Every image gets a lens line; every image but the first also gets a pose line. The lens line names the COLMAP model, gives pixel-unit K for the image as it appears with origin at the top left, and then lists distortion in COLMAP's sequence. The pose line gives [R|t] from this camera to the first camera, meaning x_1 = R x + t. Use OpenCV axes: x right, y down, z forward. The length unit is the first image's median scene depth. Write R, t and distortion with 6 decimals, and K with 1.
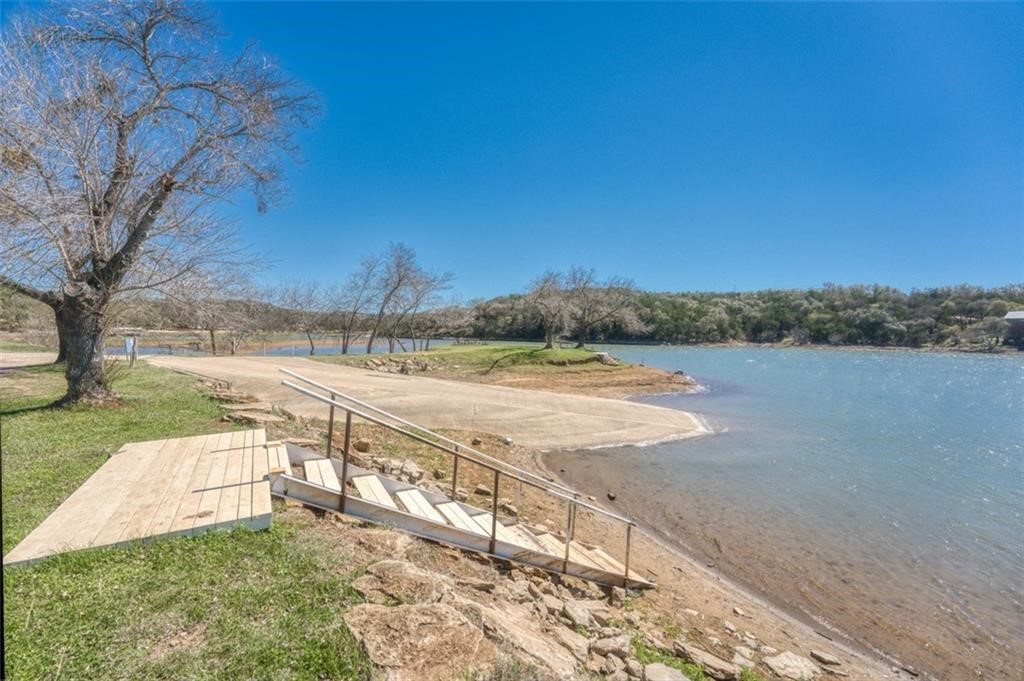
lens RADIAL K [[418.6, 0, 517.7], [0, 418.6, 347.4], [0, 0, 1]] dist [-0.026389, 0.002426]
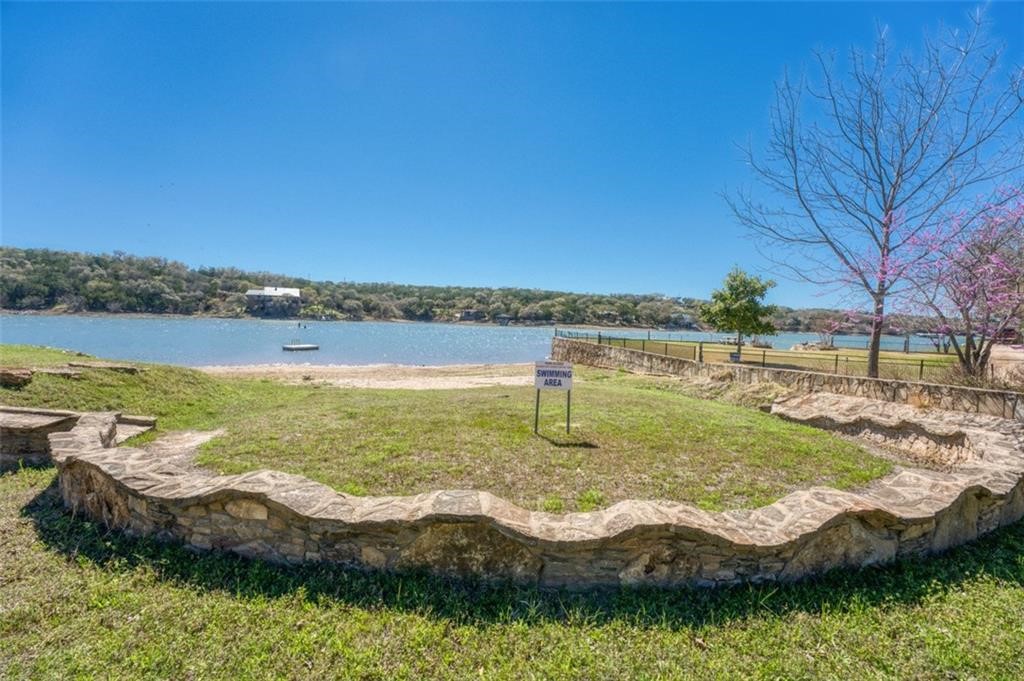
lens RADIAL K [[418.6, 0, 508.2], [0, 418.6, 331.2], [0, 0, 1]] dist [-0.026389, 0.002426]
pose [[0.204946, -0.038536, 0.978014, -0.034576], [0.006778, 0.999257, 0.037953, 0.007682], [-0.978750, -0.001150, 0.205055, -0.178440]]
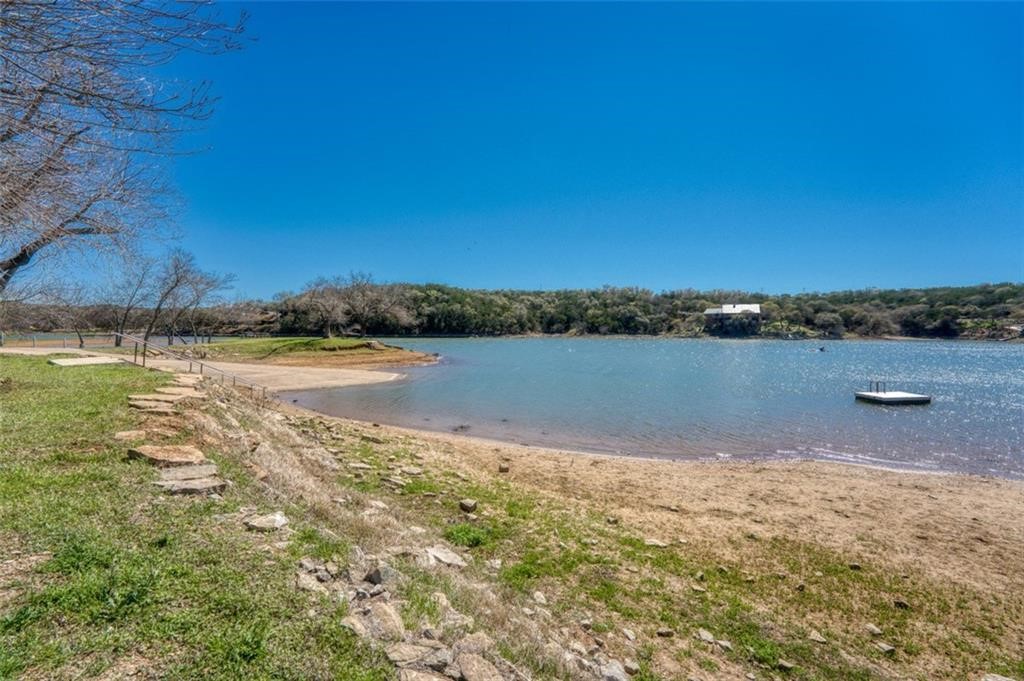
lens RADIAL K [[418.6, 0, 519.0], [0, 418.6, 340.2], [0, 0, 1]] dist [-0.026389, 0.002426]
pose [[0.920205, -0.023536, 0.390729, 0.026906], [0.025576, 0.999673, -0.000018, 0.005047], [-0.390601, 0.010010, 0.920506, -0.080336]]
